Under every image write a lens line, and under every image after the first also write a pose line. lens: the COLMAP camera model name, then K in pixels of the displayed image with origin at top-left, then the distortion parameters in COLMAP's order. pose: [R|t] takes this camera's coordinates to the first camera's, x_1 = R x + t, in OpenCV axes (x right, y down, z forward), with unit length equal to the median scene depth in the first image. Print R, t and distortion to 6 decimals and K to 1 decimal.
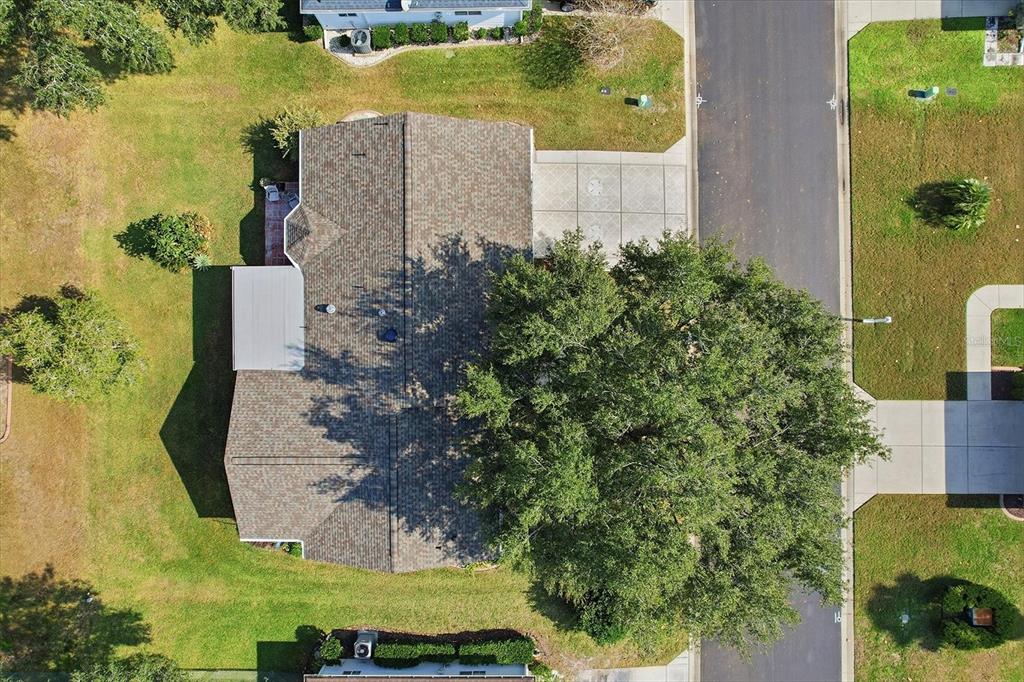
lens RADIAL K [[488.3, 0, 514.3], [0, 488.3, 334.0], [0, 0, 1]] dist [-0.003892, -0.000185]
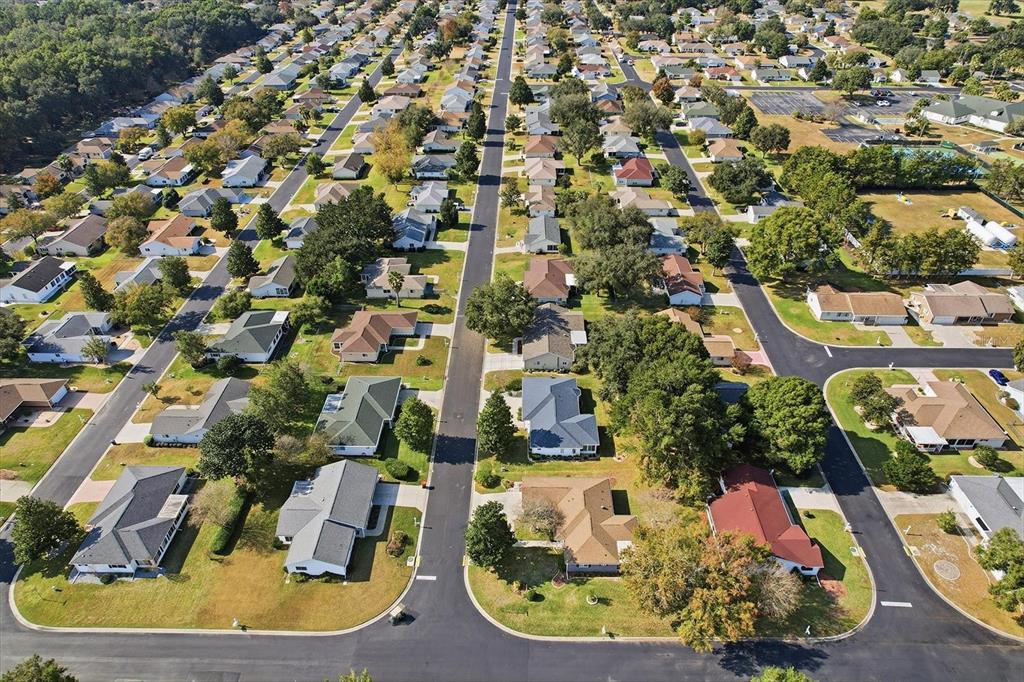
lens RADIAL K [[655.8, 0, 512.0], [0, 655.8, 341.0], [0, 0, 1]] dist [-0.073946, 0.069199]
pose [[-0.999743, -0.008195, 0.021133, 0.014951], [0.022002, -0.574854, 0.817960, -4.795041], [0.005445, 0.818215, 0.574887, -2.403401]]
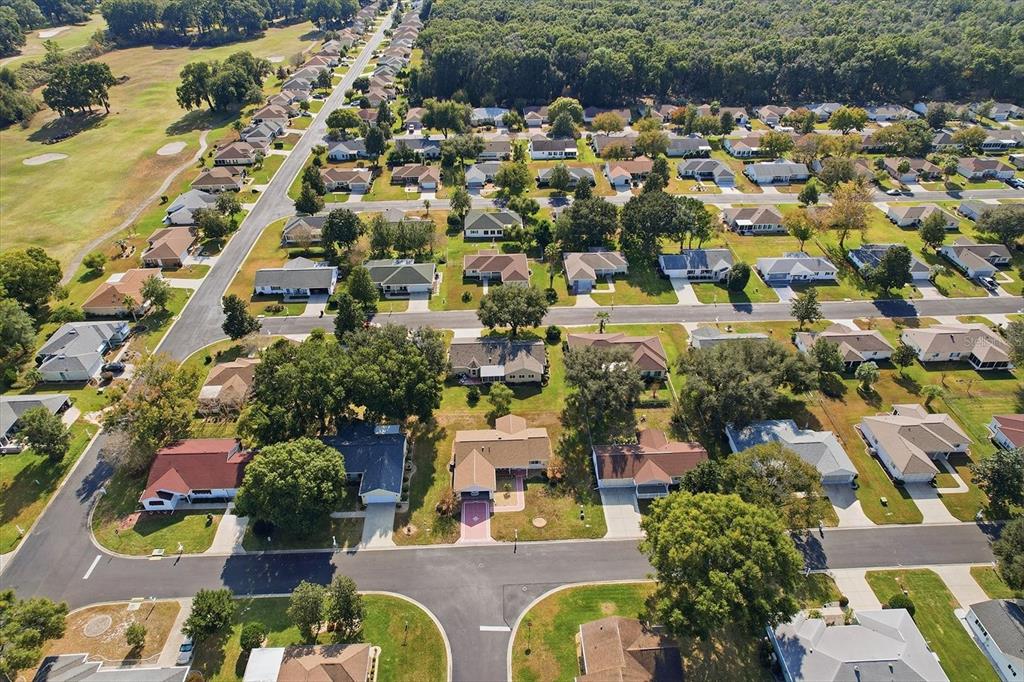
lens RADIAL K [[655.8, 0, 512.0], [0, 655.8, 341.0], [0, 0, 1]] dist [-0.073946, 0.069199]
pose [[-0.043467, -0.577351, 0.815339, -4.731590], [0.999055, -0.025704, 0.035060, -0.051650], [0.000716, 0.816092, 0.577922, -2.443436]]
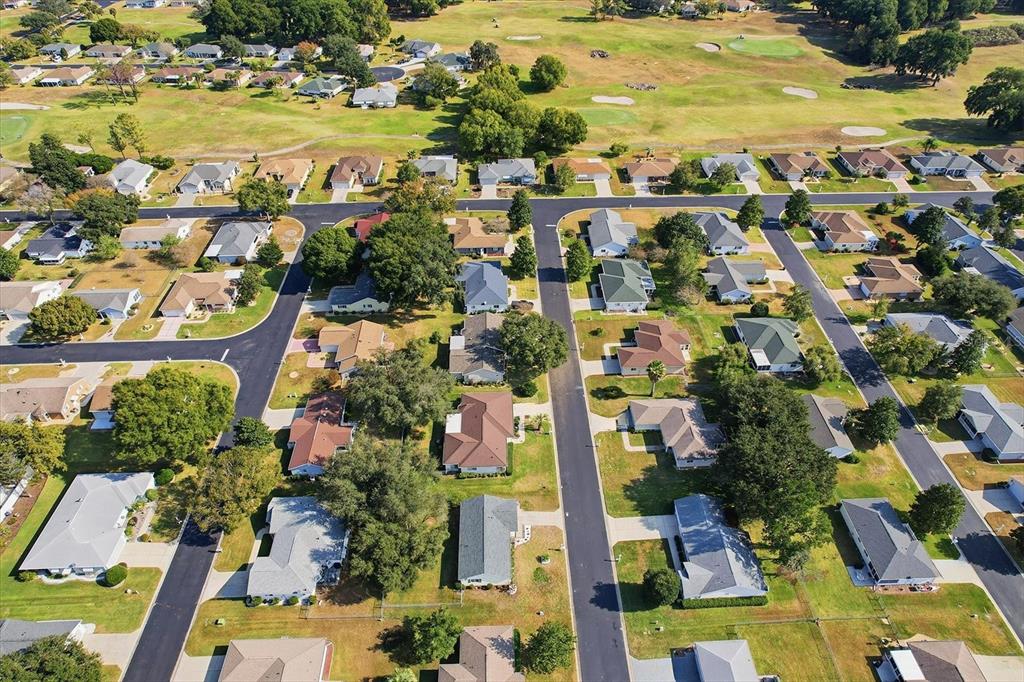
lens RADIAL K [[655.8, 0, 512.0], [0, 655.8, 341.0], [0, 0, 1]] dist [-0.073946, 0.069199]
pose [[0.999525, -0.025868, 0.016757, -0.042503], [0.029489, 0.644521, -0.764017, 4.654112], [0.008963, 0.764149, 0.644978, -3.071804]]
